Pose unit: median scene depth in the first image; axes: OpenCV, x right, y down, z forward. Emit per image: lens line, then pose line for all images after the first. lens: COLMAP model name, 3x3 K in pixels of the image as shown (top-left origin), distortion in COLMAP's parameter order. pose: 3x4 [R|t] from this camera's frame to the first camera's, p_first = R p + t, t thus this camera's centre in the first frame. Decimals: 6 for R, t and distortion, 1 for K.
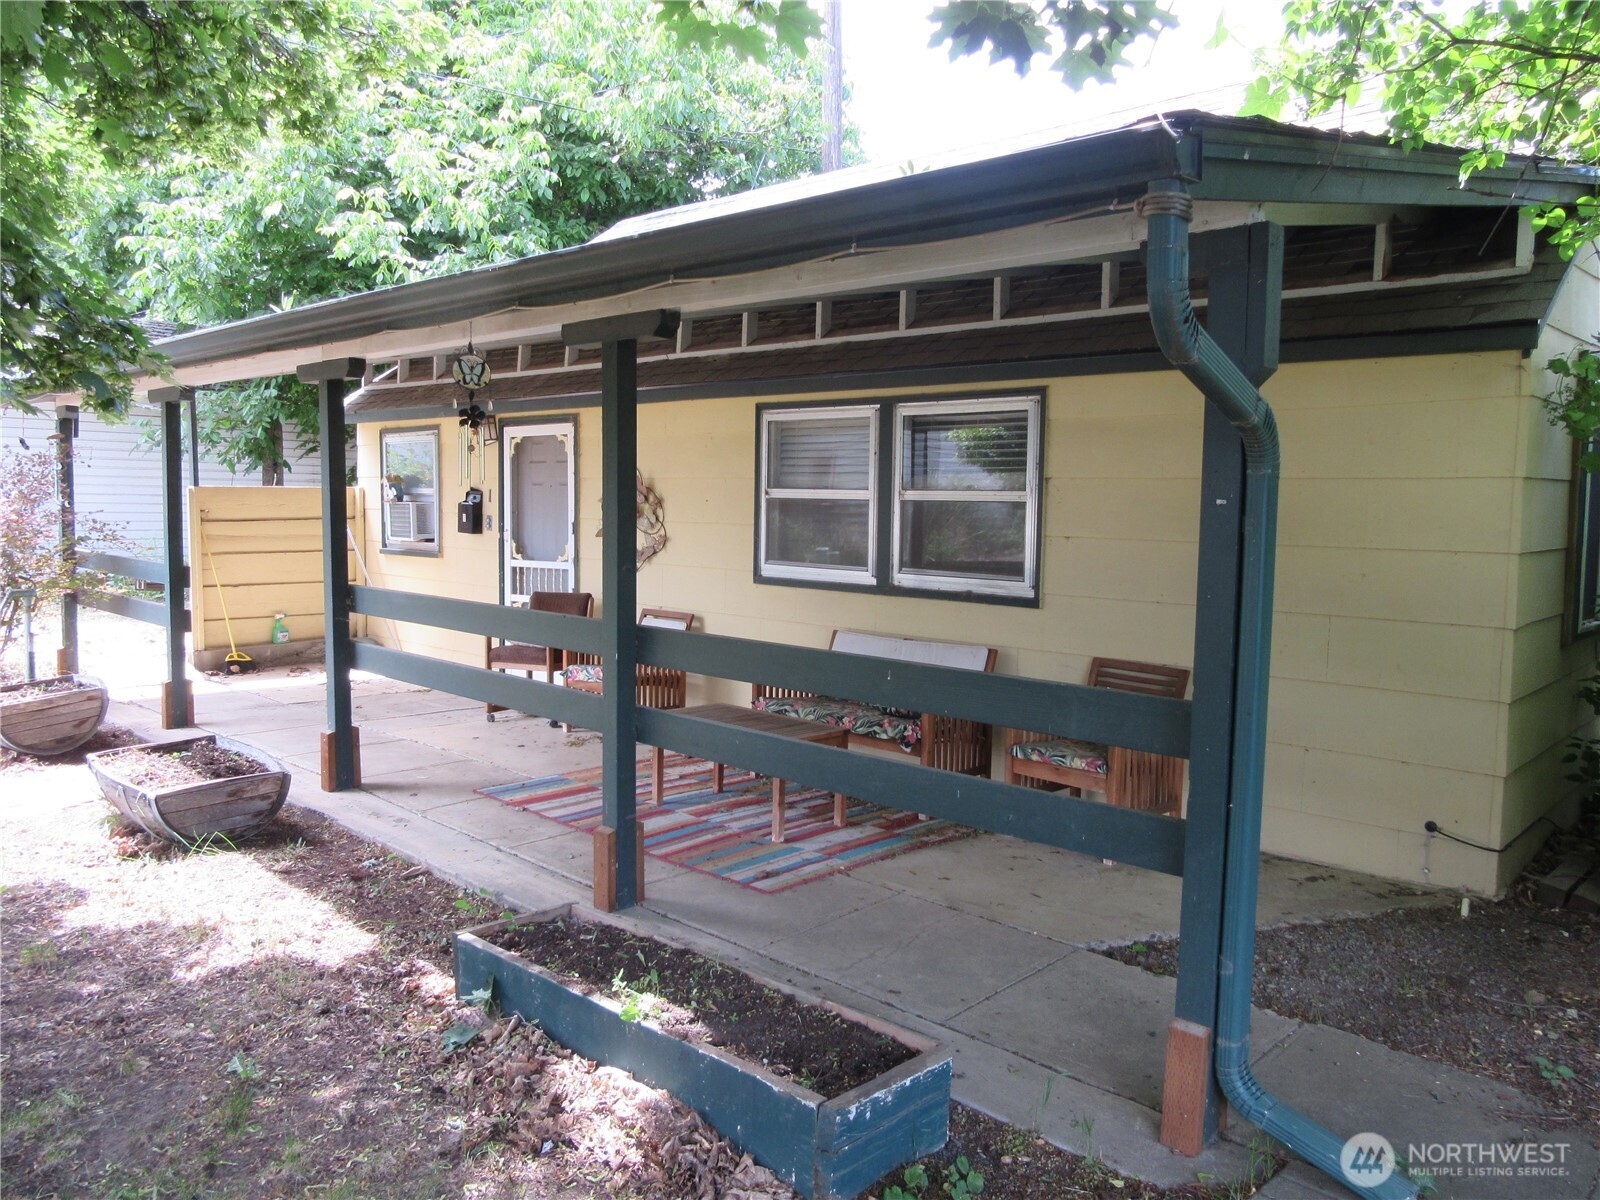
lens RADIAL K [[1199.0, 0, 832.5], [0, 1199.0, 599.4], [0, 0, 1]] dist [-0.014701, 0.000160]
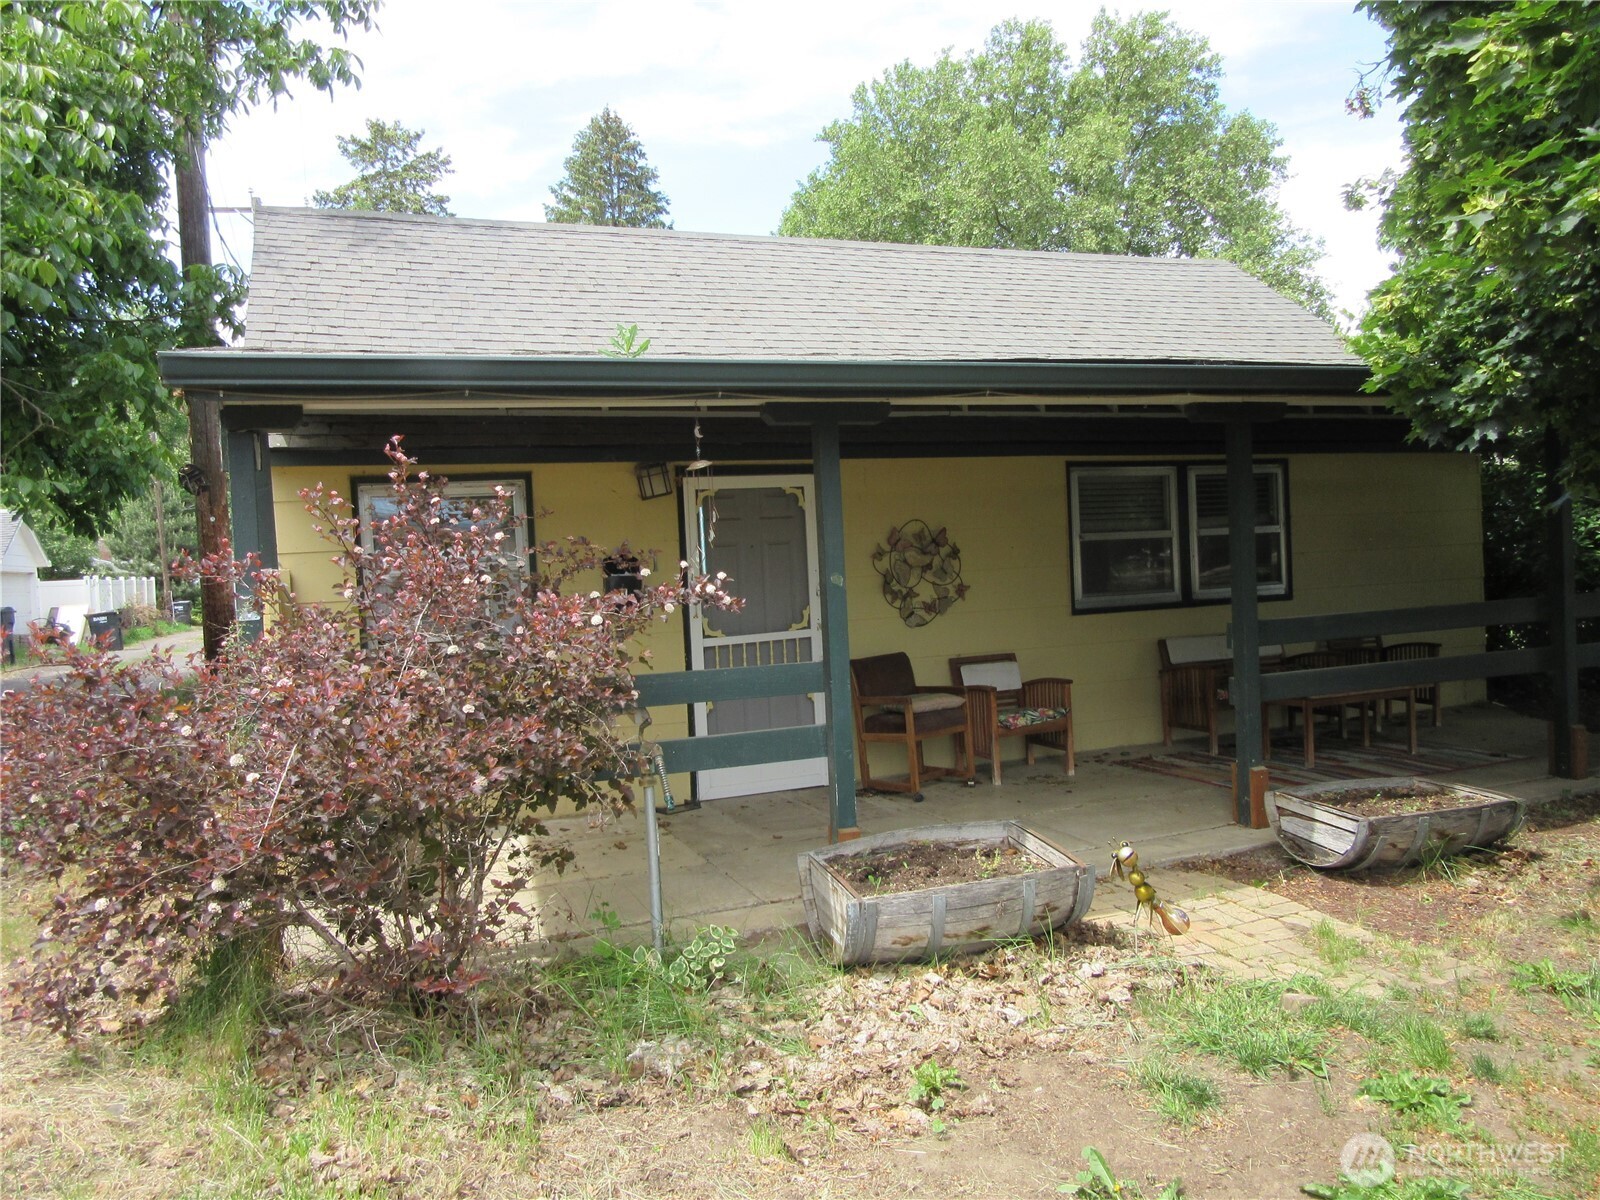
lens RADIAL K [[1199.0, 0, 832.5], [0, 1199.0, 599.4], [0, 0, 1]] dist [-0.014701, 0.000160]
pose [[0.424138, -0.046982, 0.904378, -1.231581], [0.140969, 0.989905, -0.014687, -0.044828], [-0.894559, 0.133719, 0.426479, 0.722965]]
